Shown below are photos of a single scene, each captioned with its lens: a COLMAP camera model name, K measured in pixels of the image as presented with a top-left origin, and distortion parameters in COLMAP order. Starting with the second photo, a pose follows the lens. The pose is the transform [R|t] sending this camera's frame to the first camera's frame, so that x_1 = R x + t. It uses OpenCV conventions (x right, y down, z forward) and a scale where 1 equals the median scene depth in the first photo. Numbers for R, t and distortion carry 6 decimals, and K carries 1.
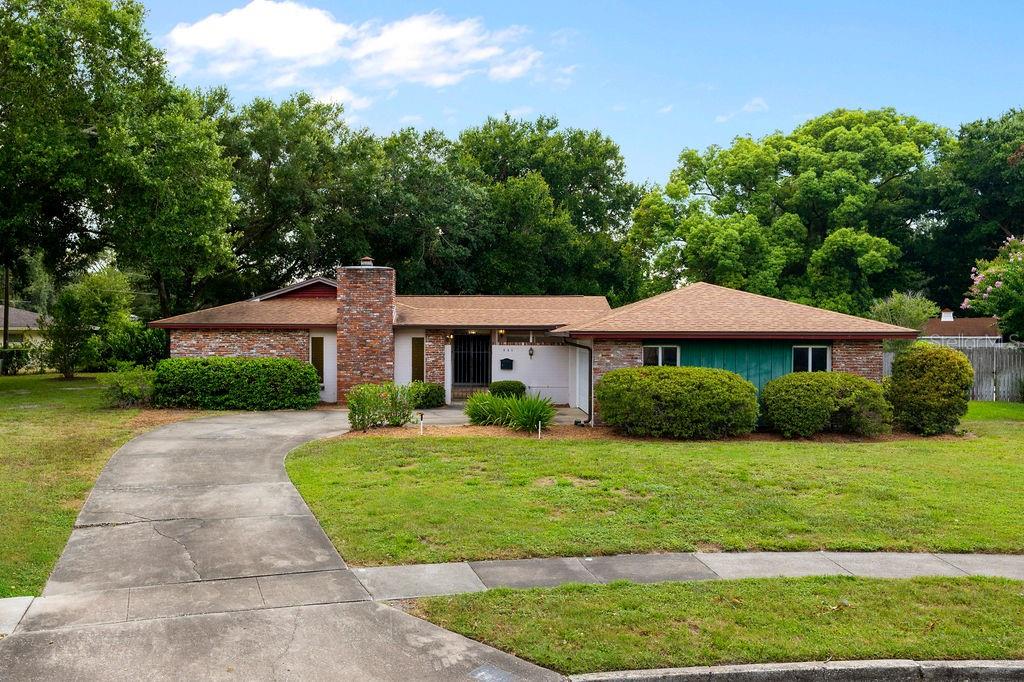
lens RADIAL K [[594.6, 0, 510.6], [0, 594.6, 343.5], [0, 0, 1]] dist [0.001318, 0.000463]
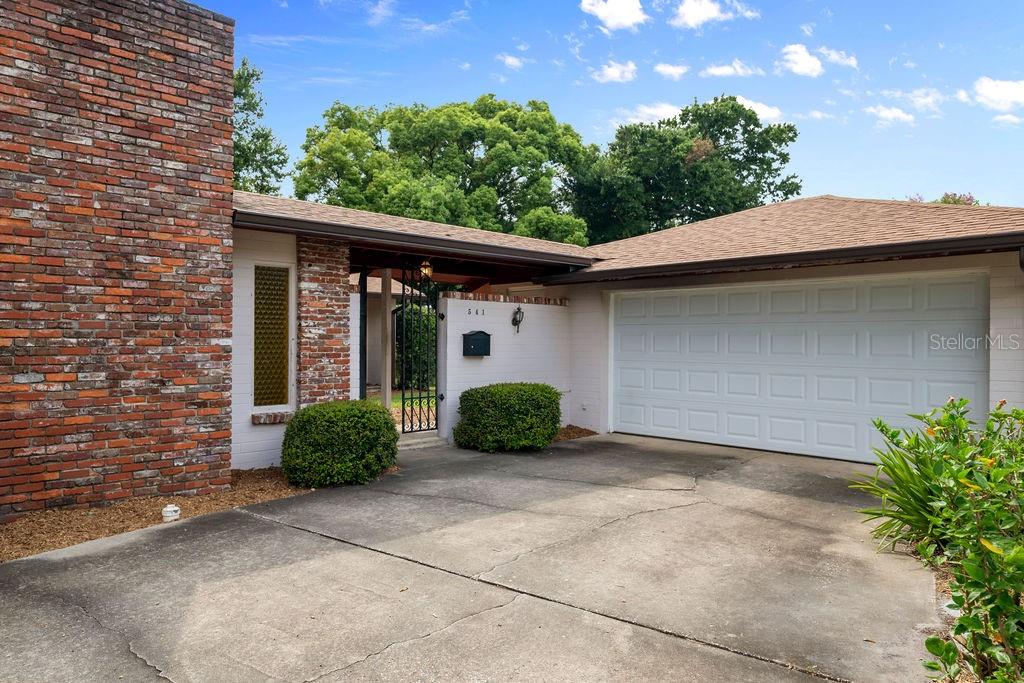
lens RADIAL K [[634.8, 0, 513.1], [0, 634.8, 336.9], [0, 0, 1]] dist [-0.004531, -0.000638]
pose [[0.803900, -0.000731, 0.594764, -0.259811], [-0.003004, 0.999981, 0.005290, 0.027271], [-0.594757, -0.006039, 0.803883, 0.632219]]
